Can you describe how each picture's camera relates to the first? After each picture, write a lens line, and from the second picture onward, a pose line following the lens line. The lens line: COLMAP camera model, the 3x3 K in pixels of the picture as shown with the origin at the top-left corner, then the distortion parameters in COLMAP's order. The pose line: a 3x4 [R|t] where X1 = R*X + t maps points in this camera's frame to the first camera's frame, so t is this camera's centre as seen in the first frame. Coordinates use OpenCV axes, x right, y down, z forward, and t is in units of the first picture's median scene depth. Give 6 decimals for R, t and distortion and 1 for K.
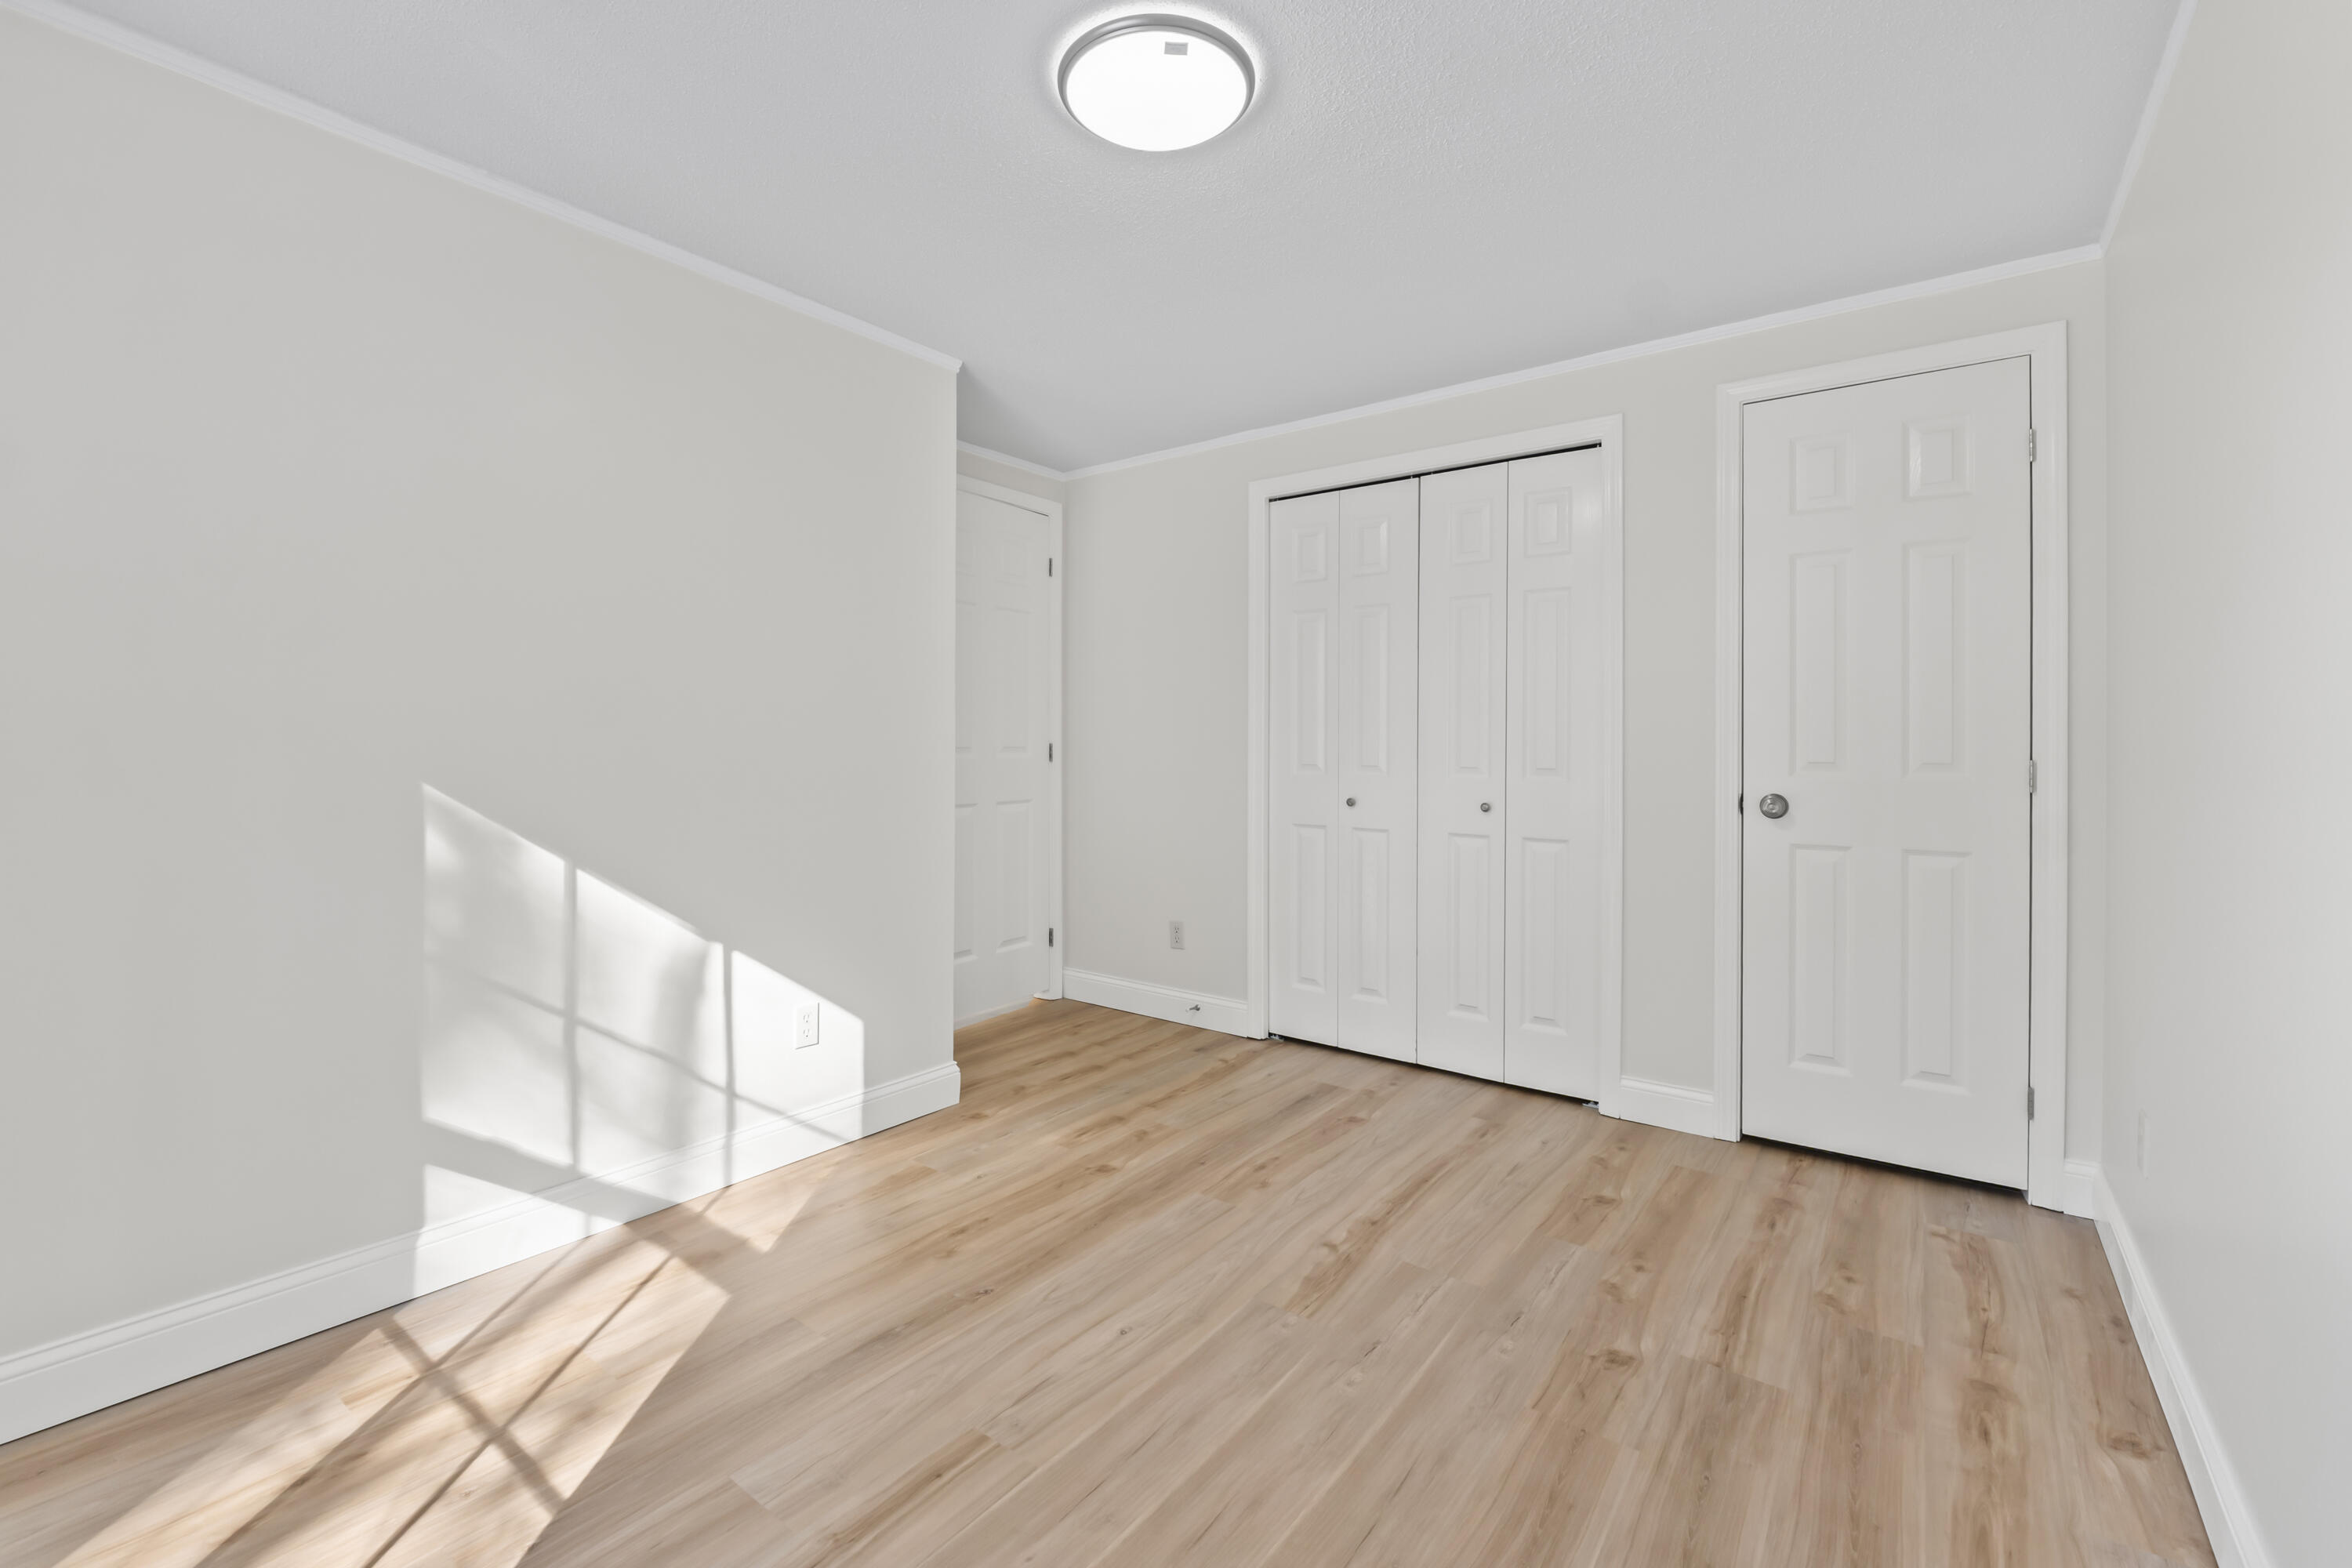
lens RADIAL K [[985.3, 0, 1163.9], [0, 985.3, 767.8], [0, 0, 1]] dist [-0.005135, 0.000023]
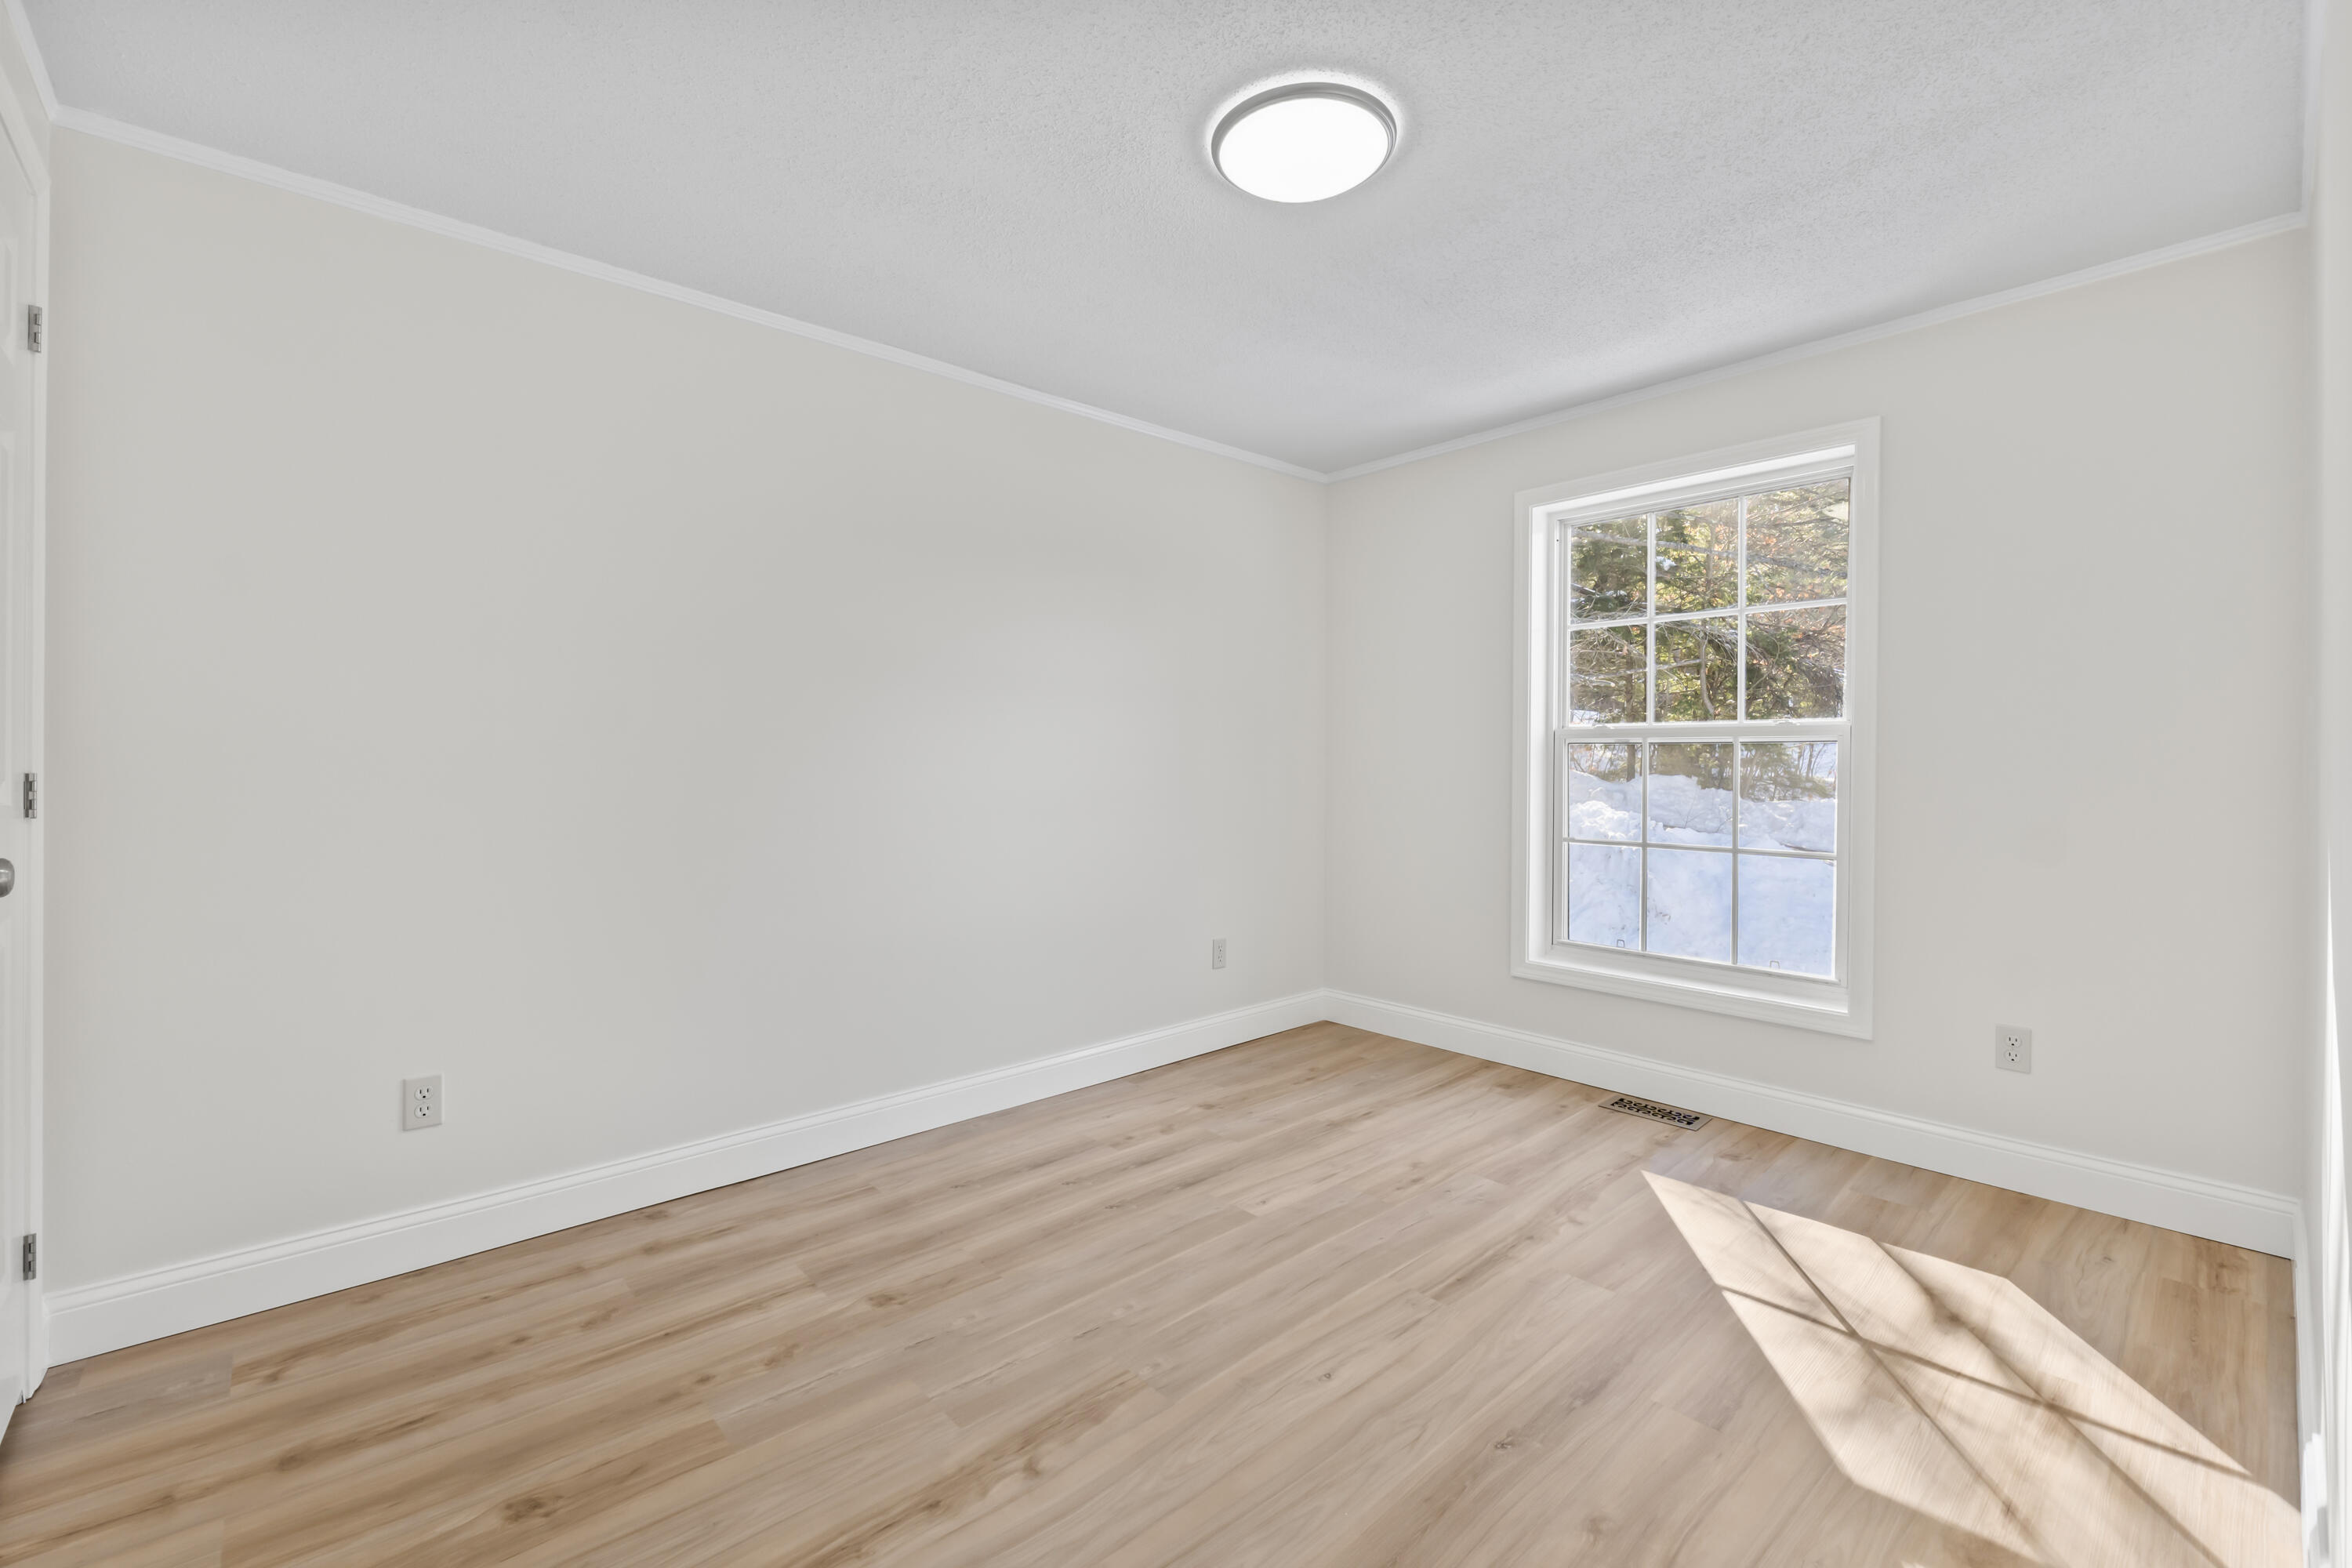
lens RADIAL K [[985.3, 0, 1163.9], [0, 985.3, 767.8], [0, 0, 1]] dist [-0.005135, 0.000023]
pose [[-0.981219, -0.008724, 0.192701, -0.061589], [-0.002489, 0.999466, 0.032574, -0.042887], [-0.192882, 0.031482, -0.980717, 1.883883]]
